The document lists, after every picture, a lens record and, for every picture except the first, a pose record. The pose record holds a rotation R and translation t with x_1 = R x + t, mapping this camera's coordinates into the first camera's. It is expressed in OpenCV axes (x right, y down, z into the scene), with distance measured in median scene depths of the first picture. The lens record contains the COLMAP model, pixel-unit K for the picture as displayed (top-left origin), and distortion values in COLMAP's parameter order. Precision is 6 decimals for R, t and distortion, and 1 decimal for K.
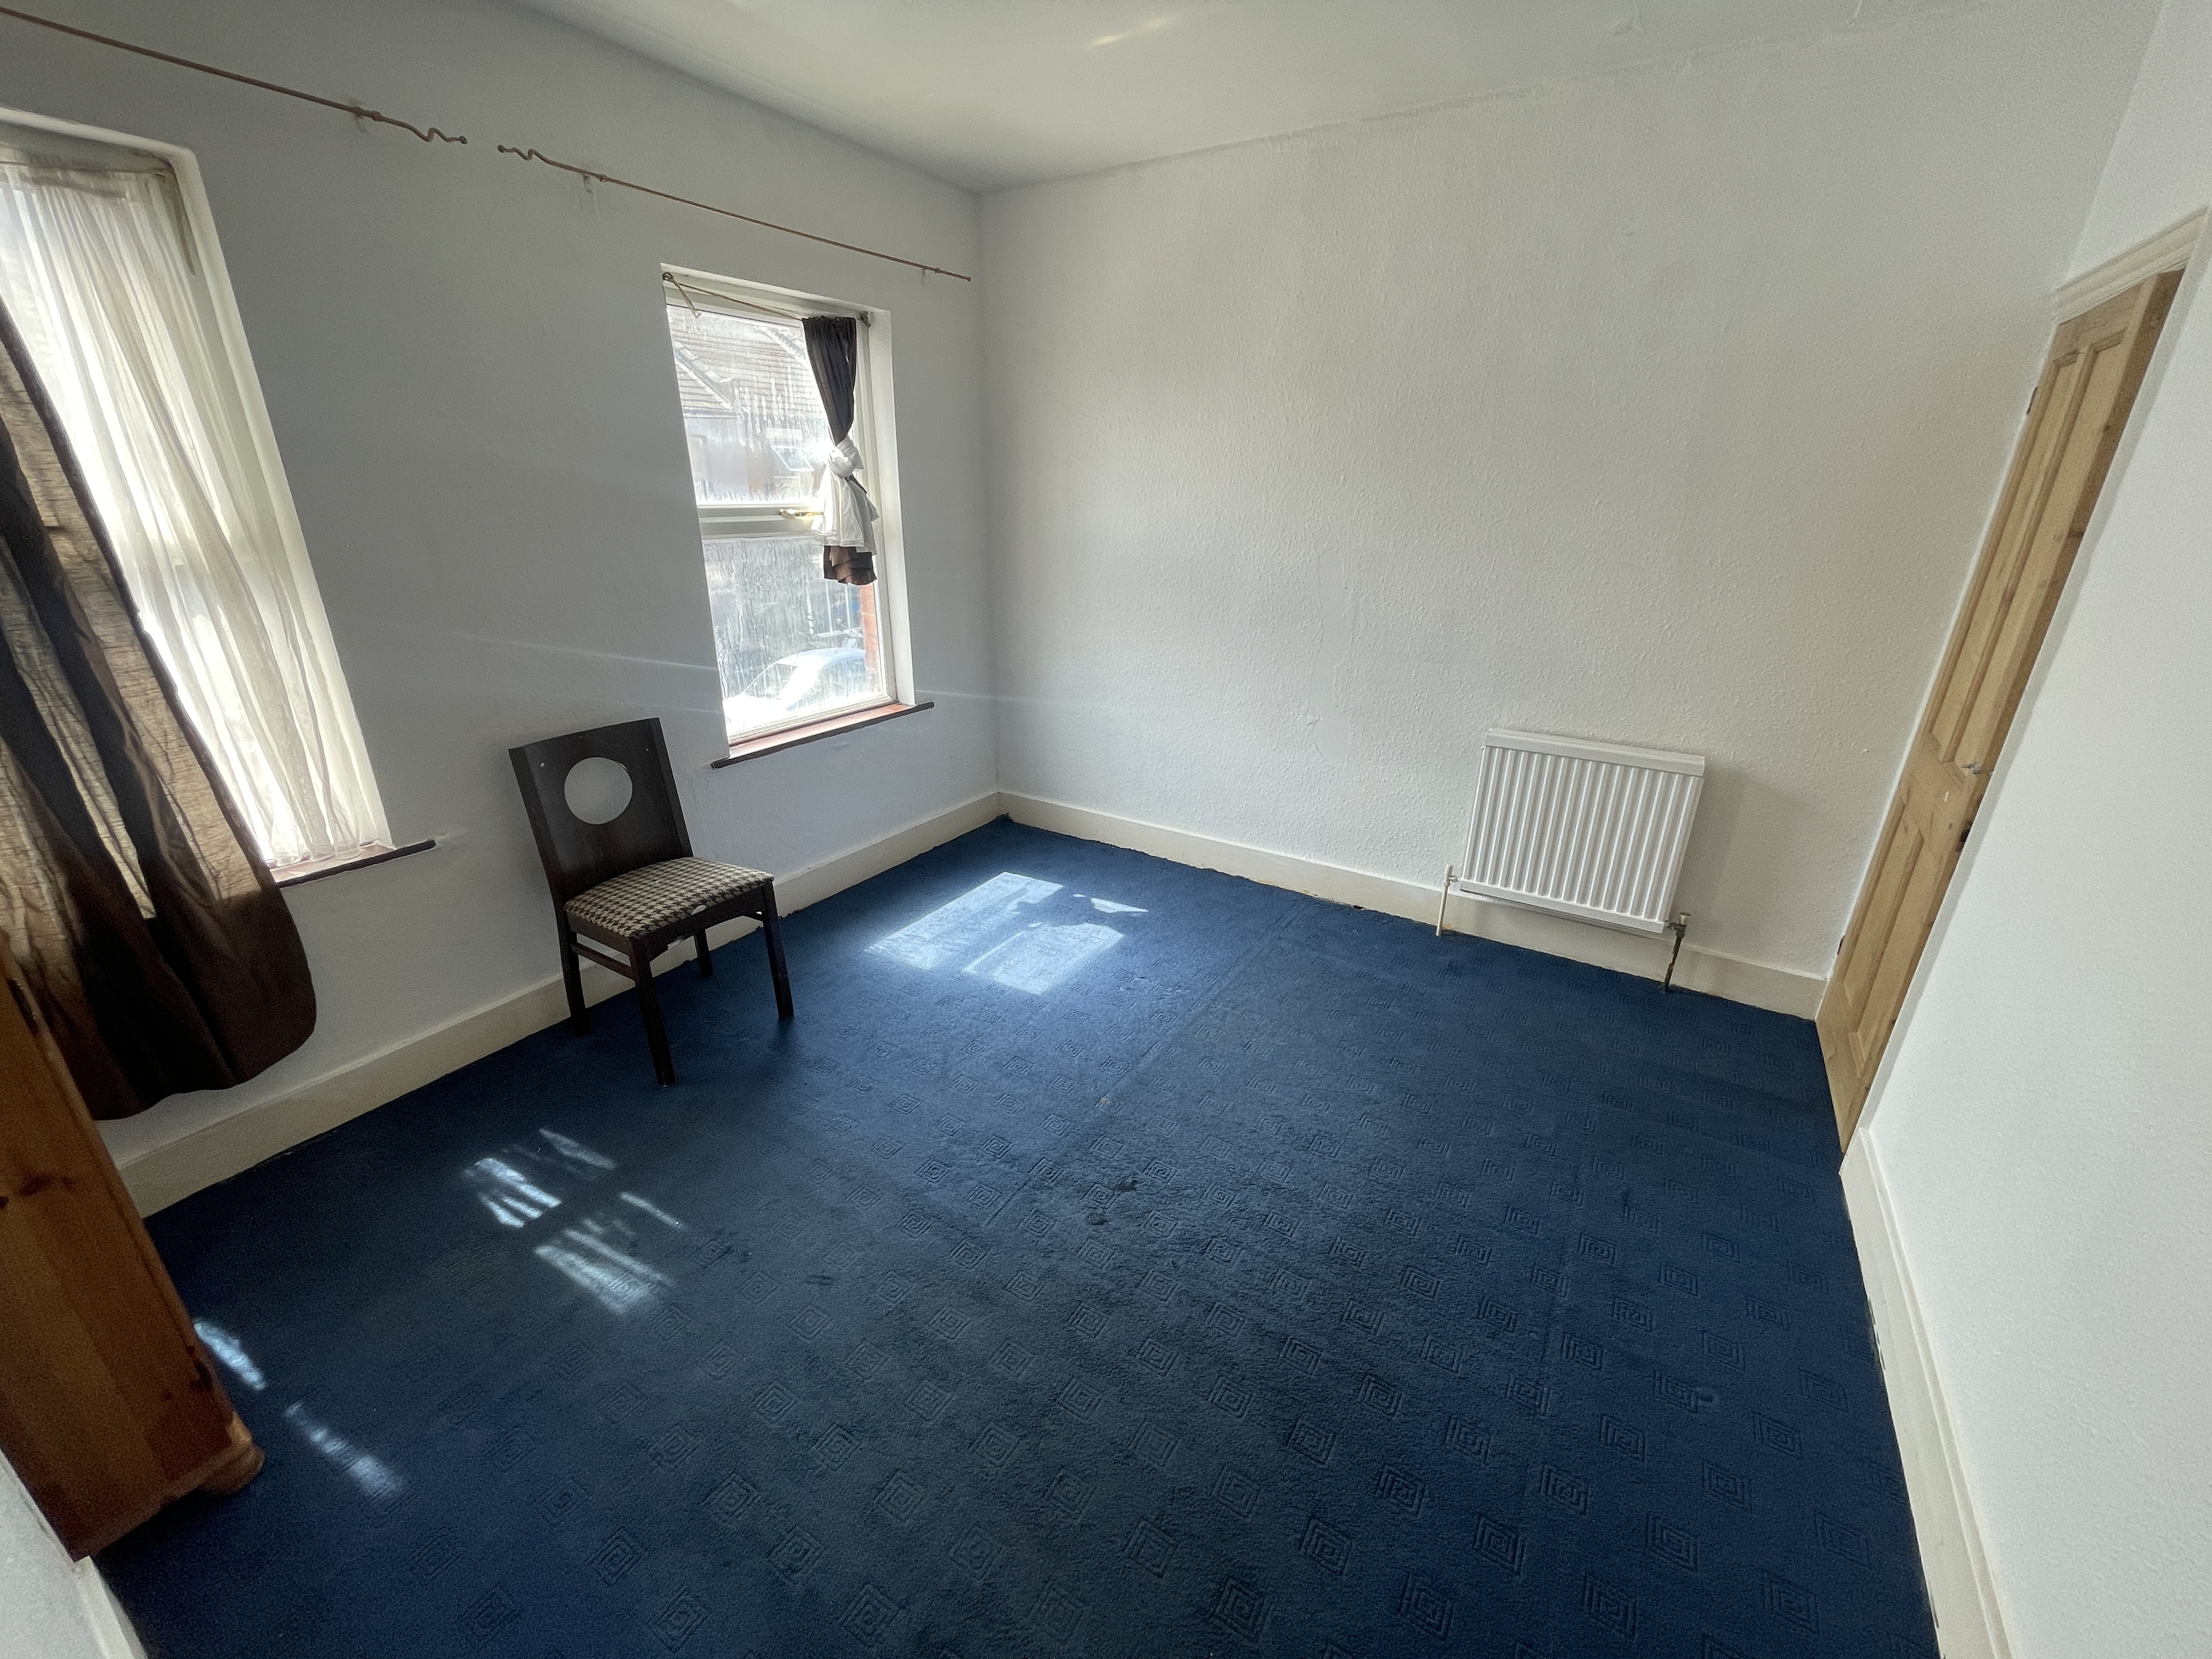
lens RADIAL K [[891.1, 0, 1099.1], [0, 891.1, 822.3], [0, 0, 1]] dist [0.009492, -0.000263]
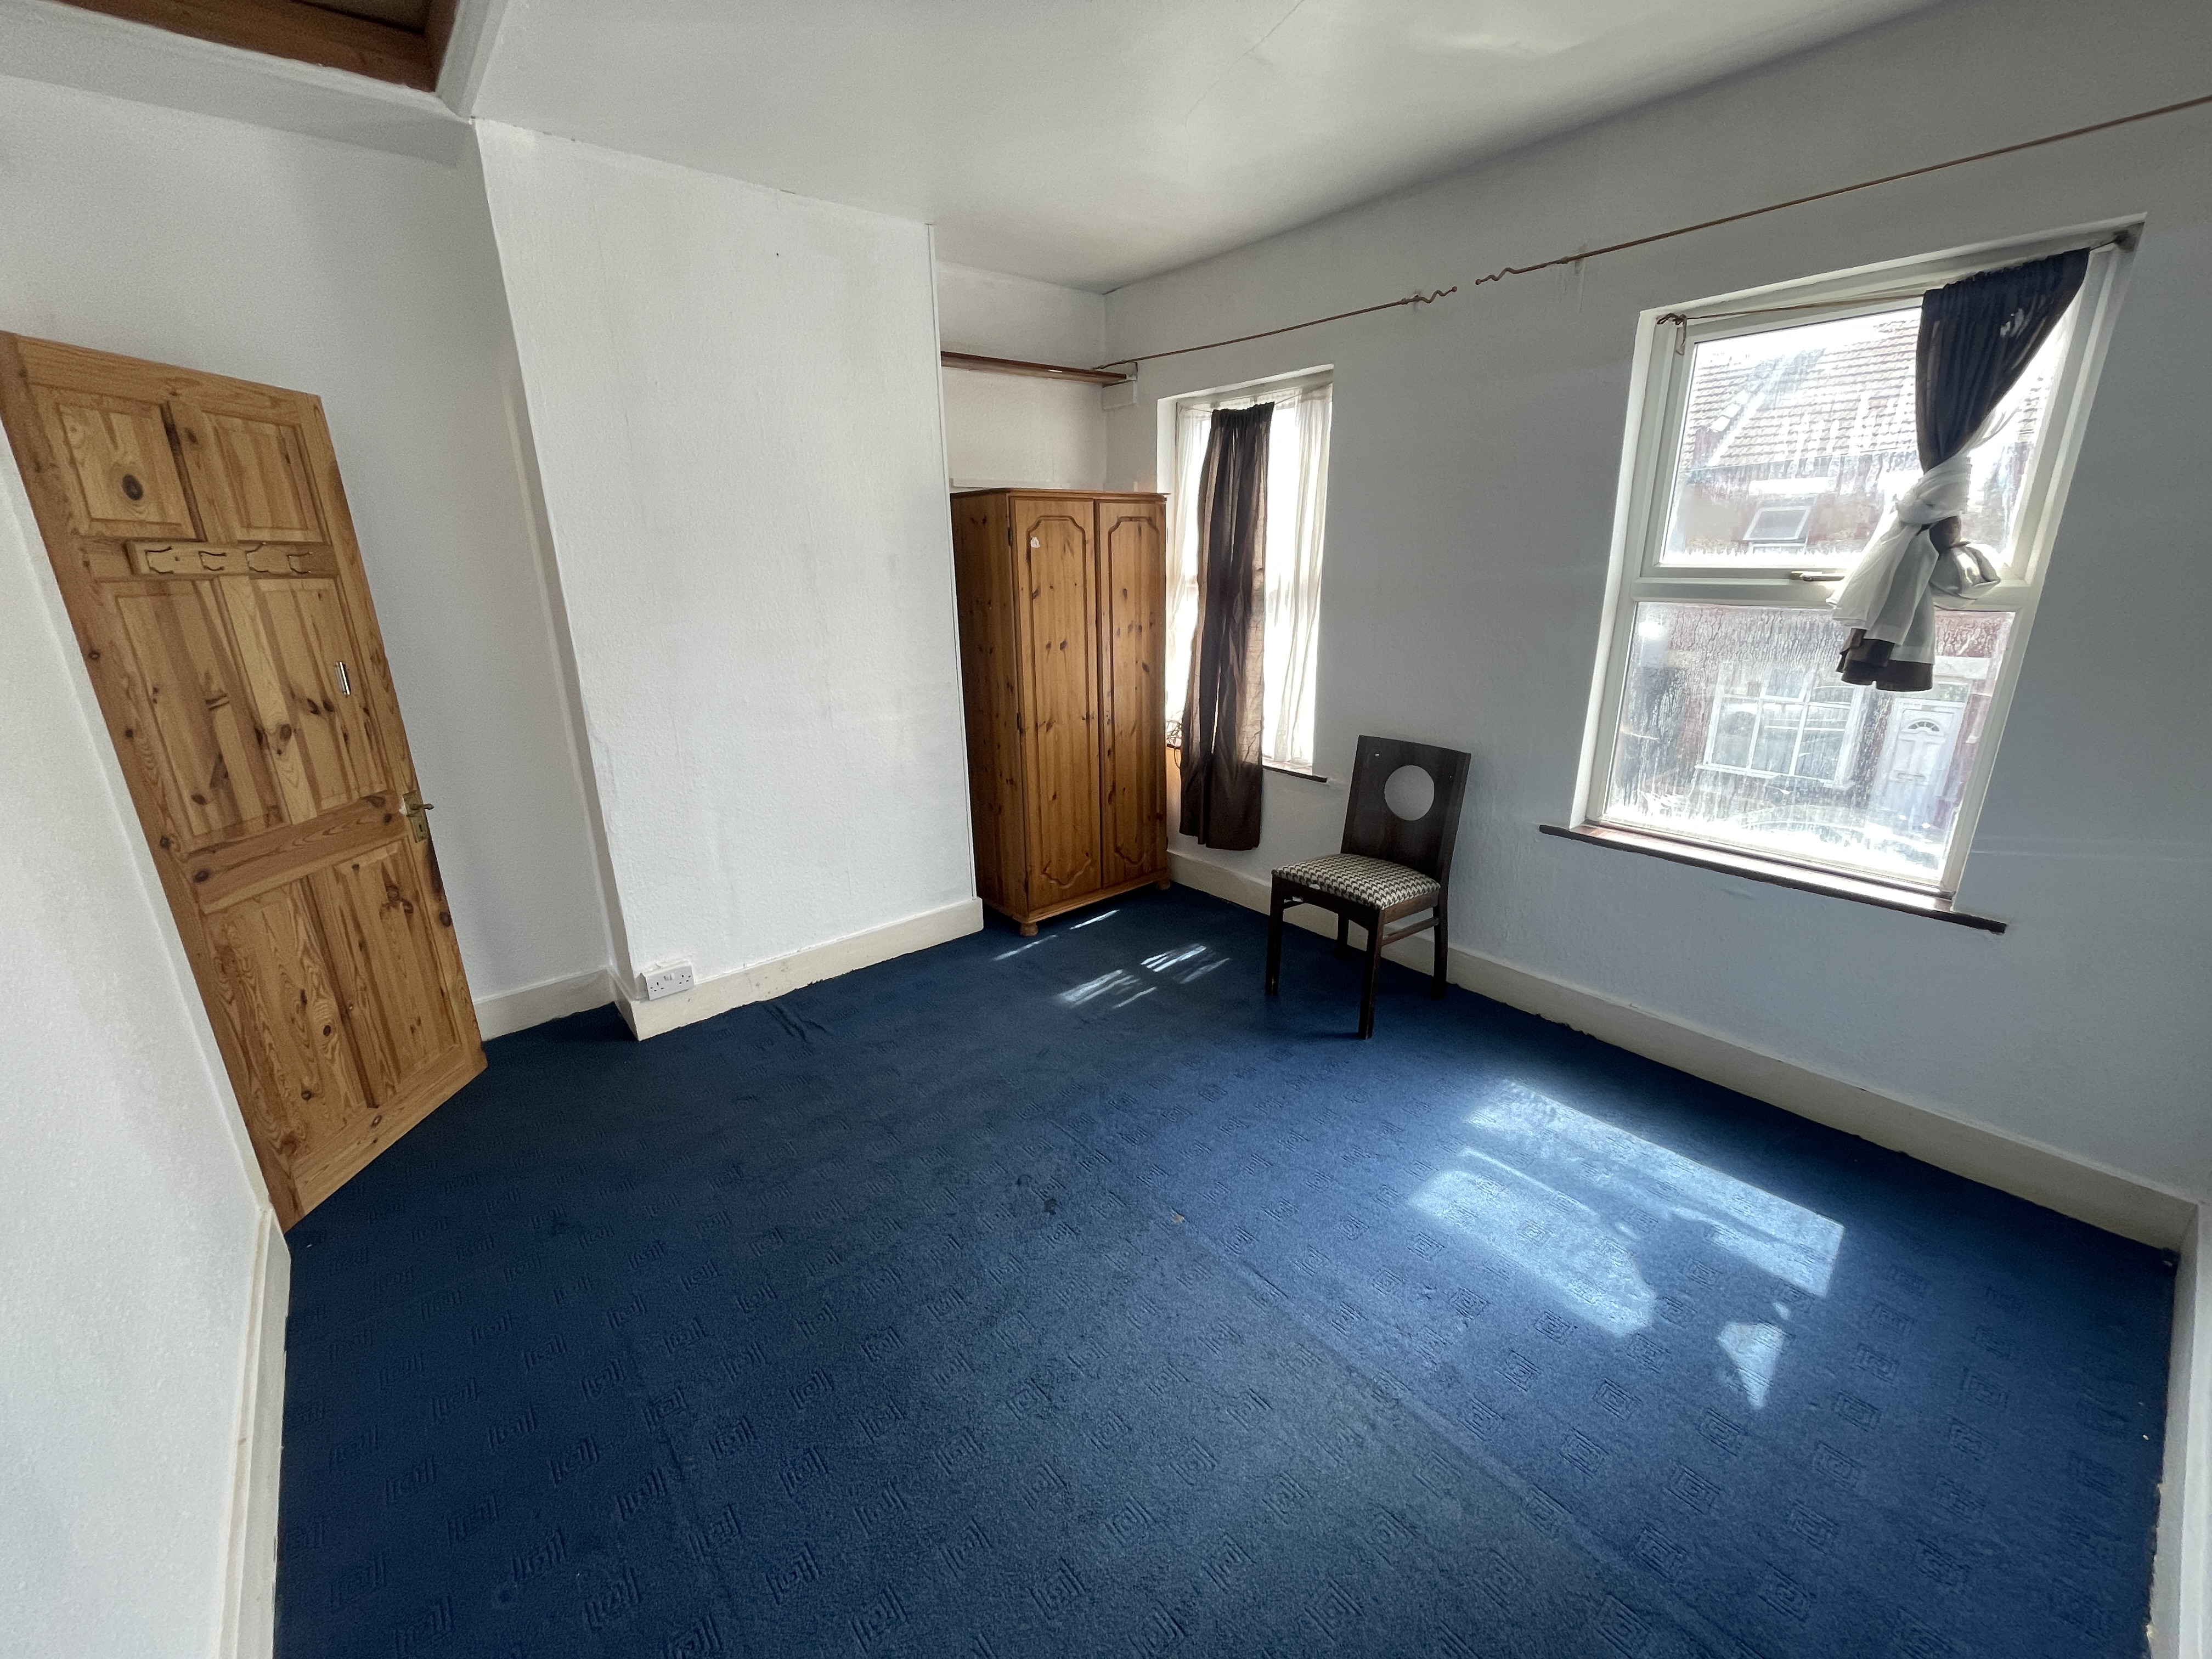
lens RADIAL K [[891.1, 0, 1099.1], [0, 891.1, 822.3], [0, 0, 1]] dist [0.009492, -0.000263]
pose [[-0.300495, 0.280147, -0.911713, 0.588631], [-0.326059, 0.868127, 0.374221, -0.274072], [0.896319, 0.409723, -0.169523, 0.733430]]
